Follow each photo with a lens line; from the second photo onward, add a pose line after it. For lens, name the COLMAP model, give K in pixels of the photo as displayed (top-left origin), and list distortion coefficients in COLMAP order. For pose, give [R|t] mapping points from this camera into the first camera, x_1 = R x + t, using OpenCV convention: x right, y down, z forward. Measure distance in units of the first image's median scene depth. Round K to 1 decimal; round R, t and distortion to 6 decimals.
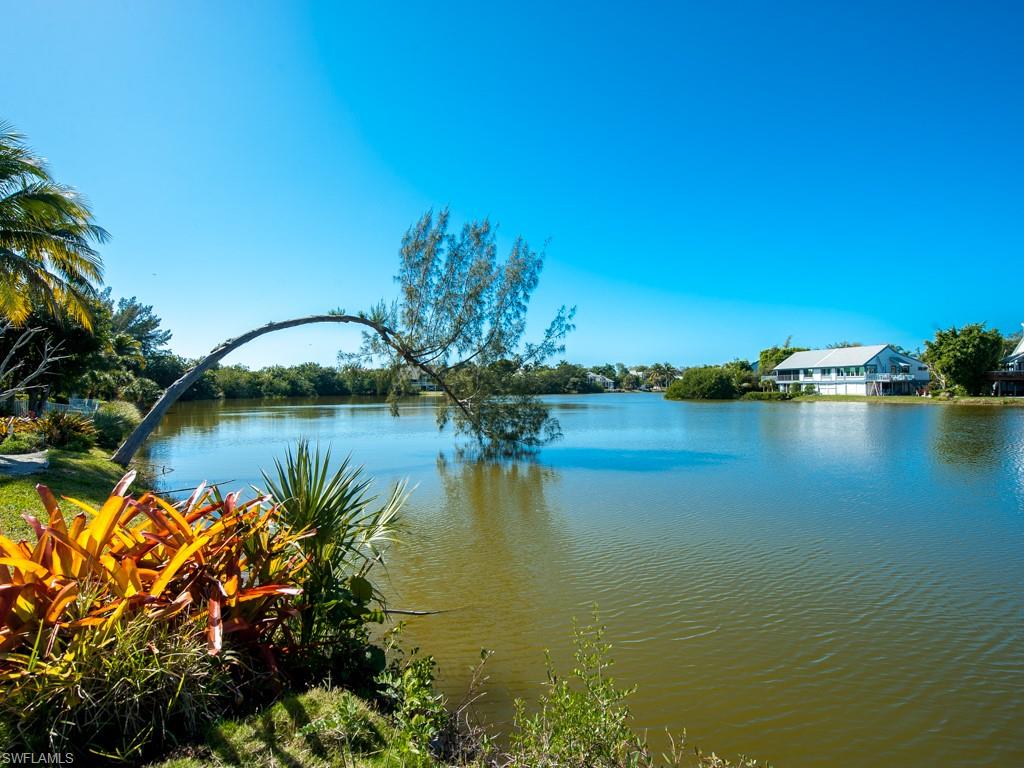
lens RADIAL K [[496.4, 0, 512.0], [0, 496.4, 384.0], [0, 0, 1]] dist [0.001102, -0.007052]
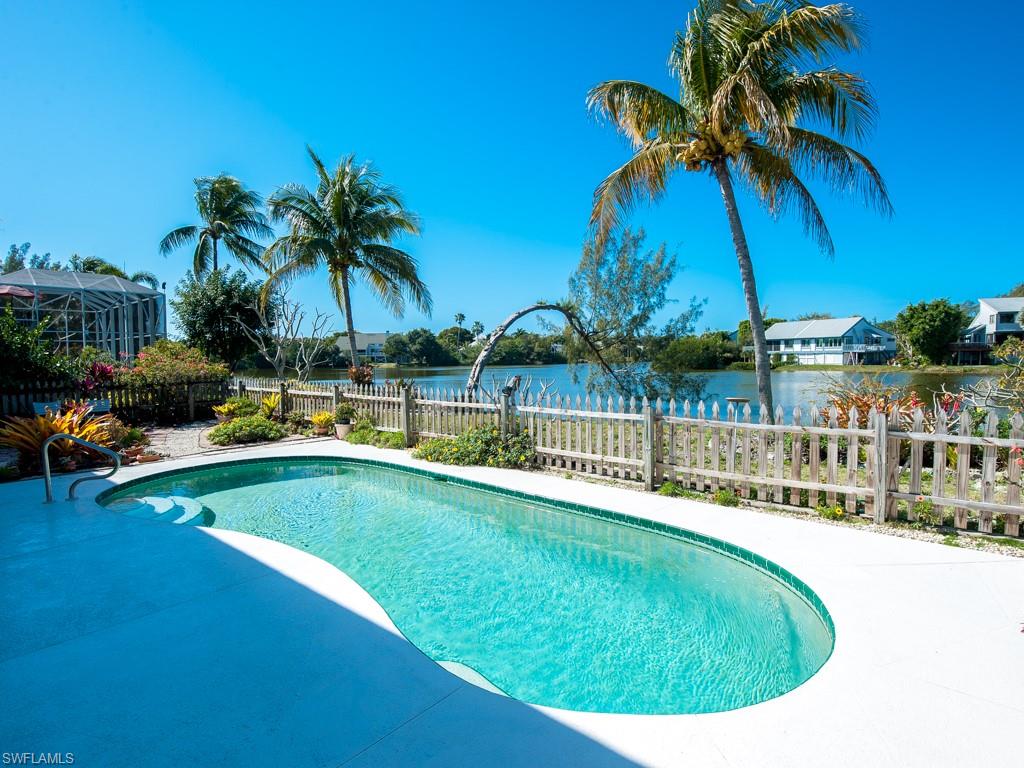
lens RADIAL K [[561.5, 0, 512.0], [0, 561.5, 384.0], [0, 0, 1]] dist [-0.000914, -0.000397]
pose [[0.990854, -0.010349, 0.134543, -0.151852], [0.003075, 0.998528, 0.054160, -0.003531], [-0.134906, -0.053251, 0.989426, -0.100499]]
